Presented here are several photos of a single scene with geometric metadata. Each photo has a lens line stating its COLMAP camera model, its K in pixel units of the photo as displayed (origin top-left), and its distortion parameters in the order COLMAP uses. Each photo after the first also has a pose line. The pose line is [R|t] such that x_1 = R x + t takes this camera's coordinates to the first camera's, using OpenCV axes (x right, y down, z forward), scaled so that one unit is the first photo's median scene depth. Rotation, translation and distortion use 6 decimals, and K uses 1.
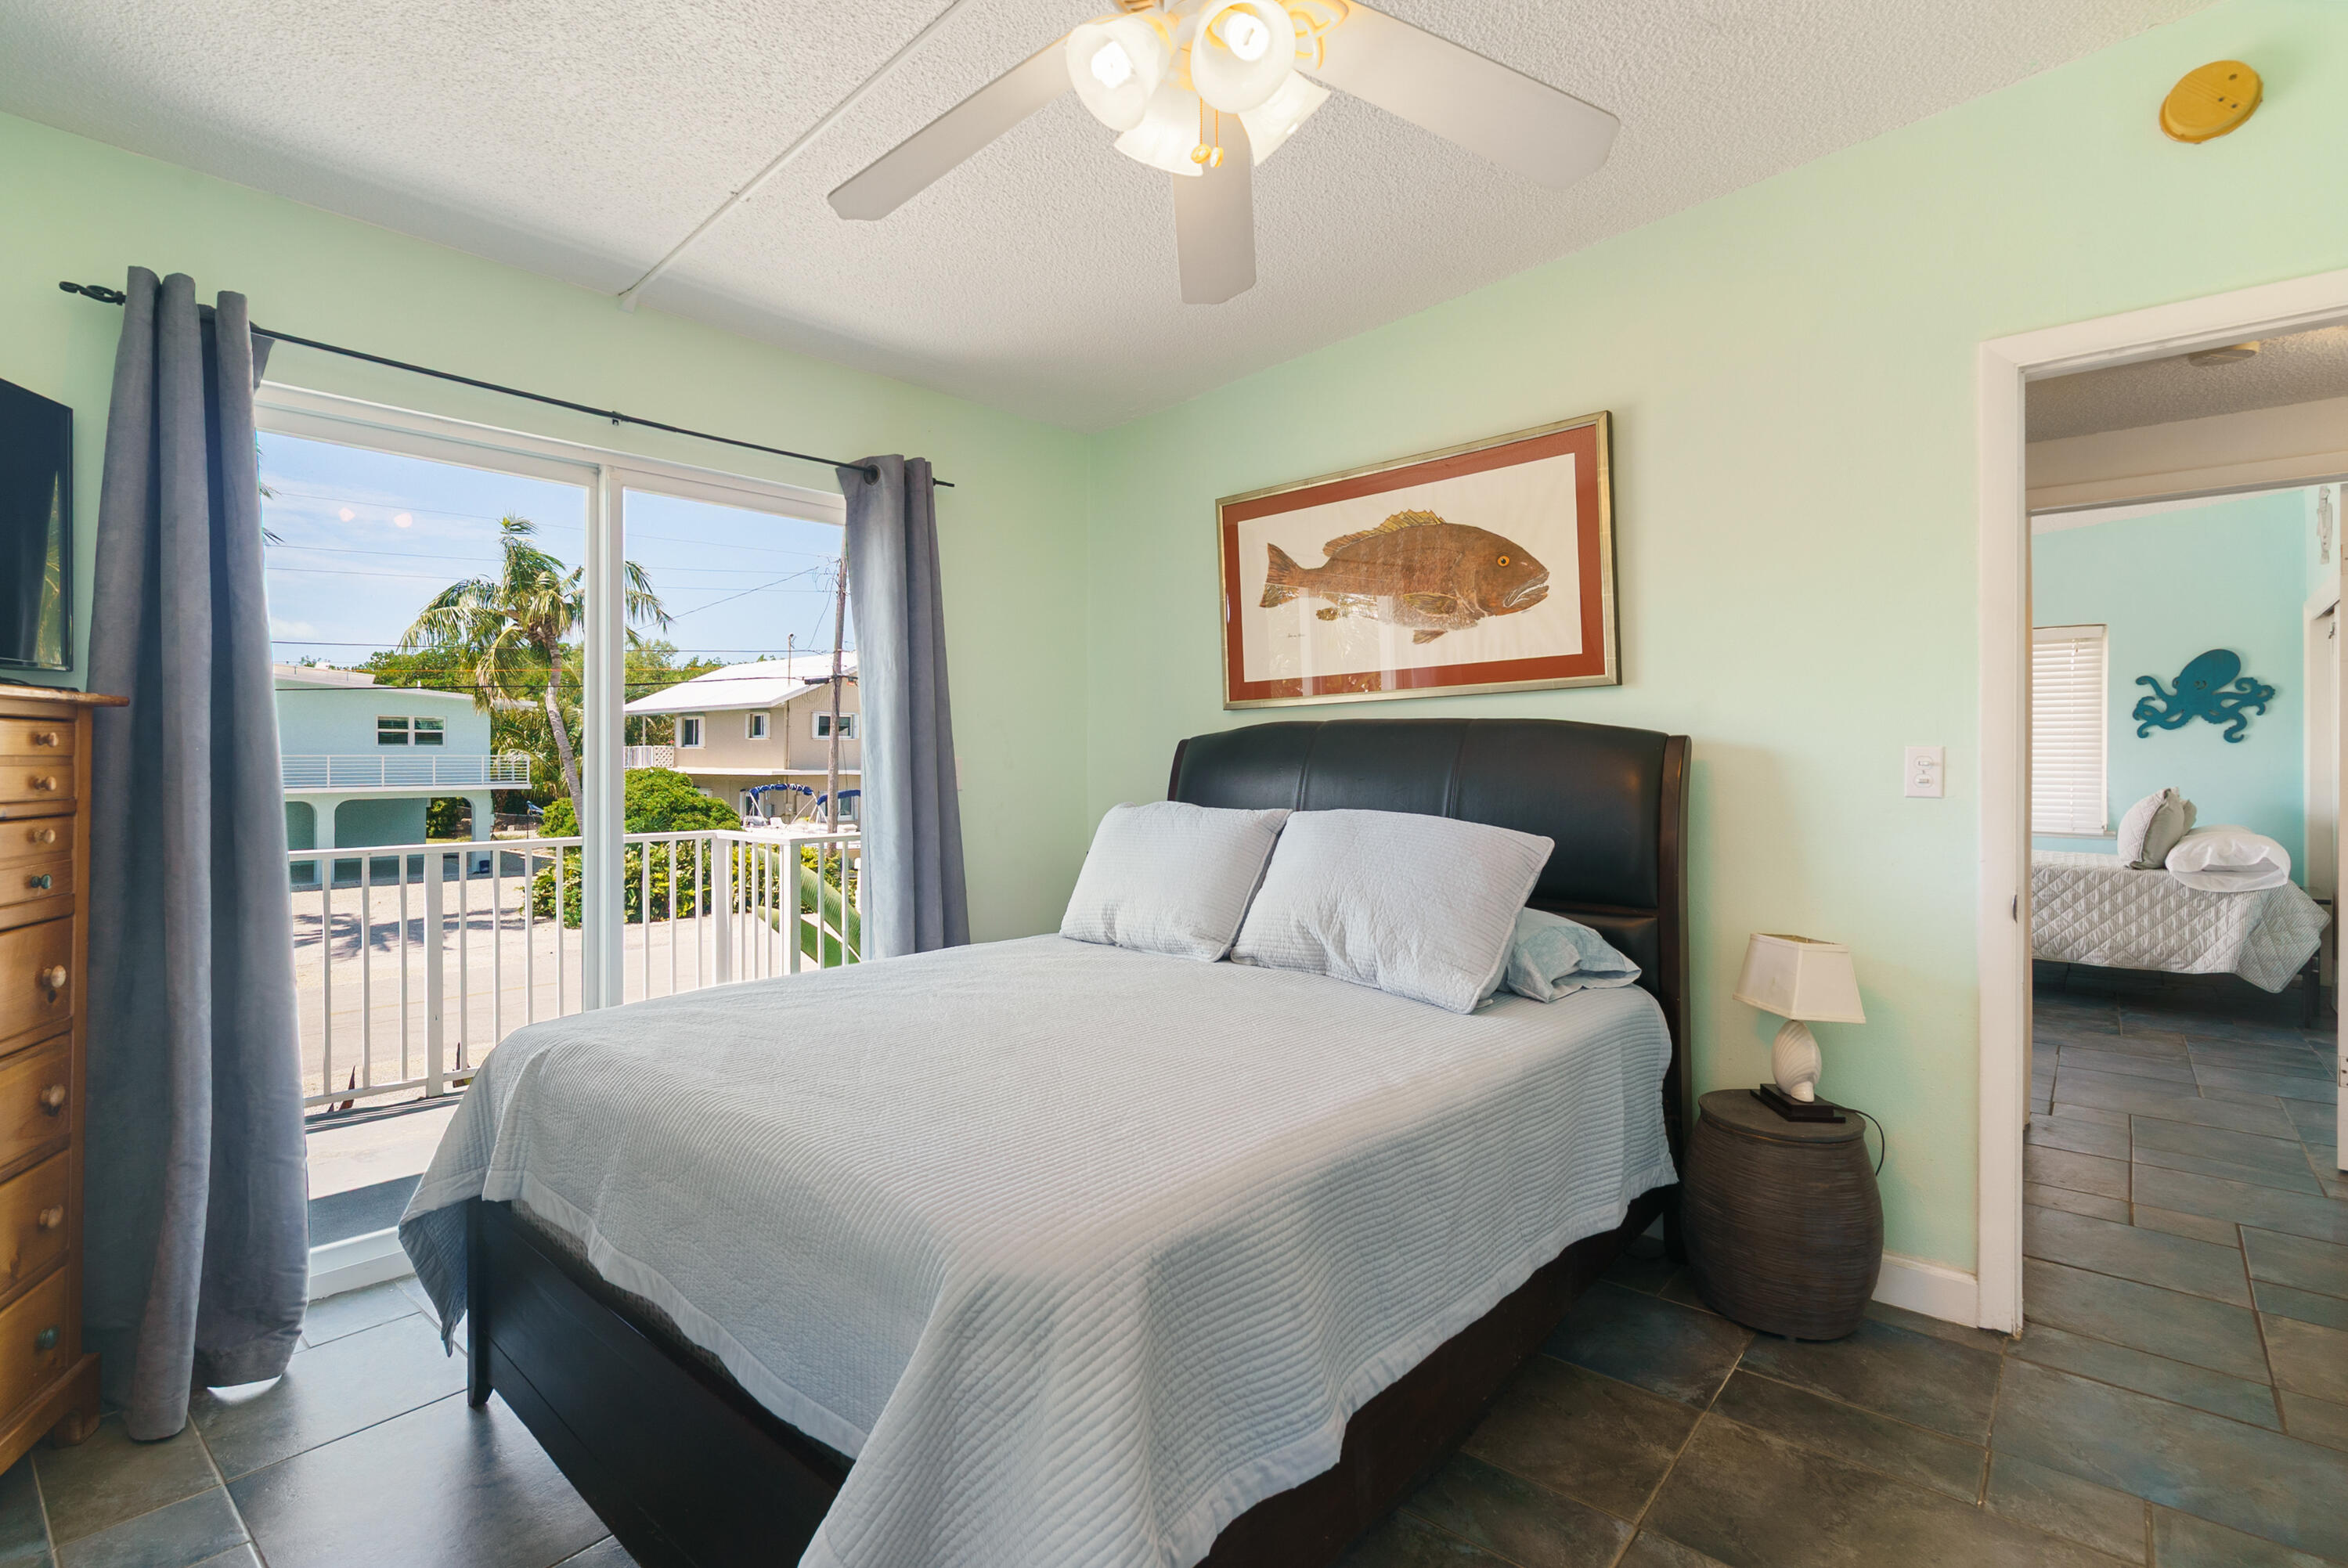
lens RADIAL K [[1080.3, 0, 1153.3], [0, 1080.3, 759.8], [0, 0, 1]] dist [-0.003107, -0.000183]
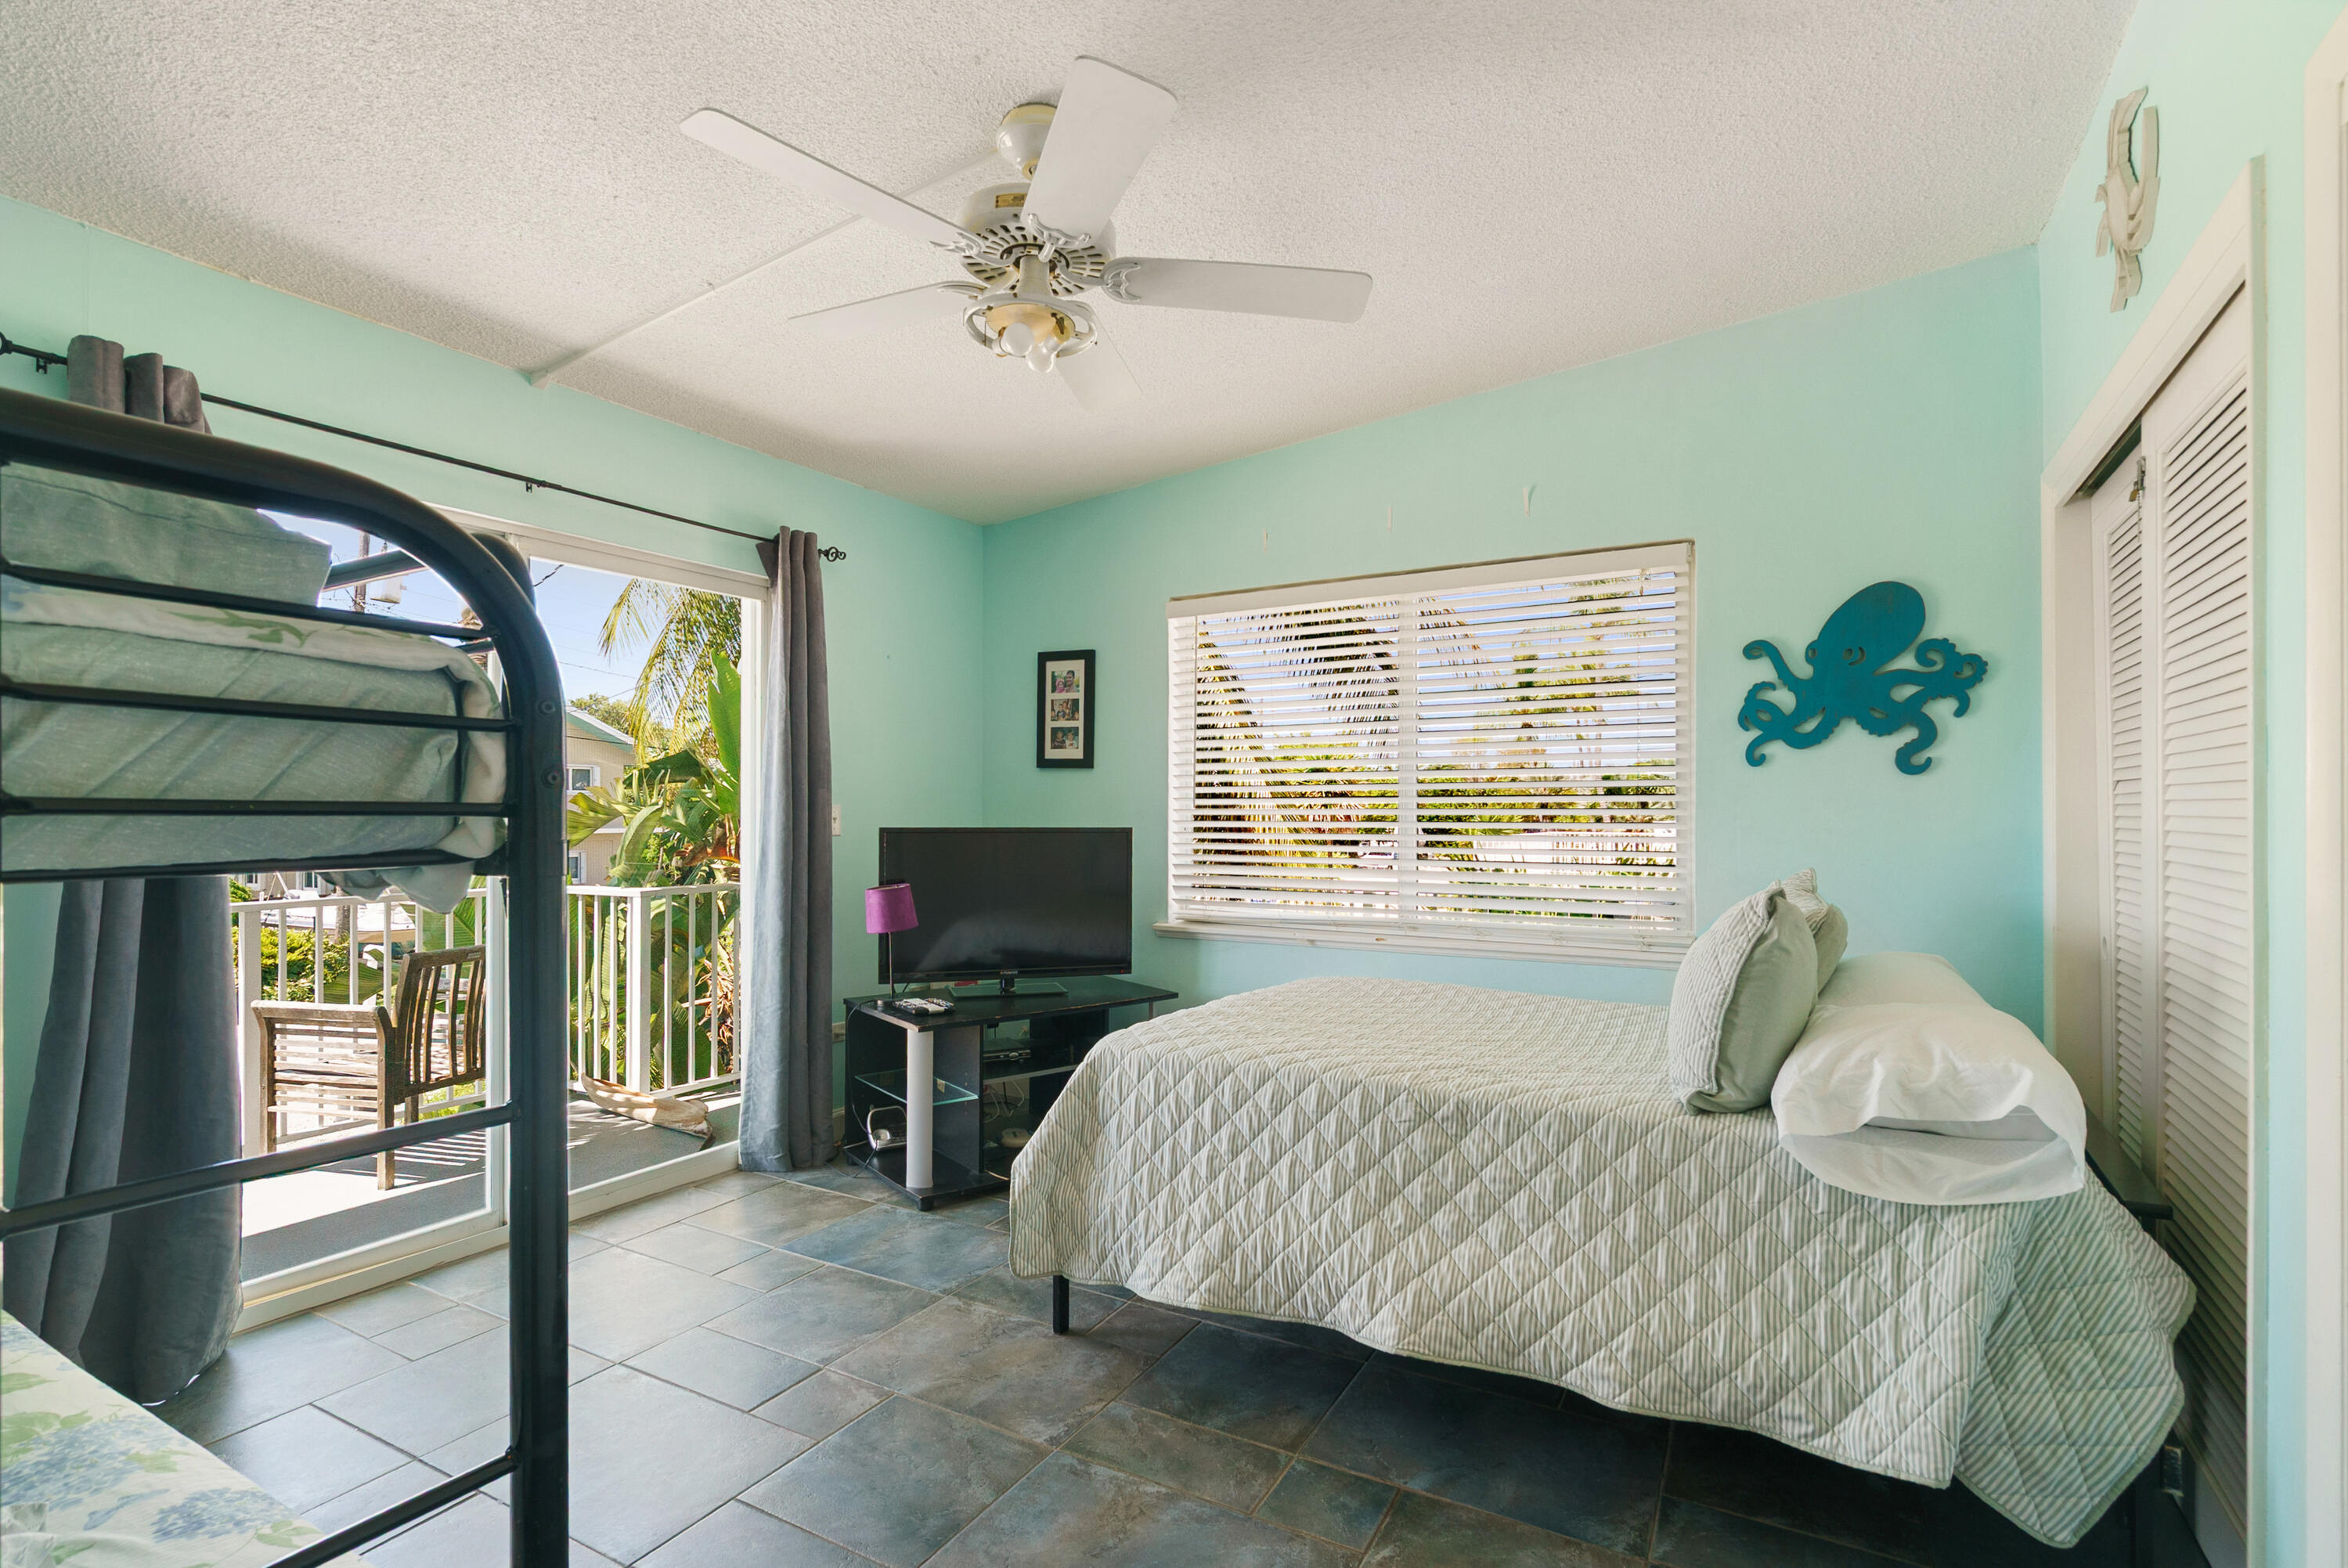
lens RADIAL K [[1073.9, 0, 1171.1], [0, 1073.9, 812.9], [0, 0, 1]] dist [-0.006798, 0.000142]
pose [[0.980073, -0.005322, 0.198566, 0.661780], [0.006139, 0.999975, -0.003498, 0.001266], [-0.198543, 0.004647, 0.980081, 0.678033]]
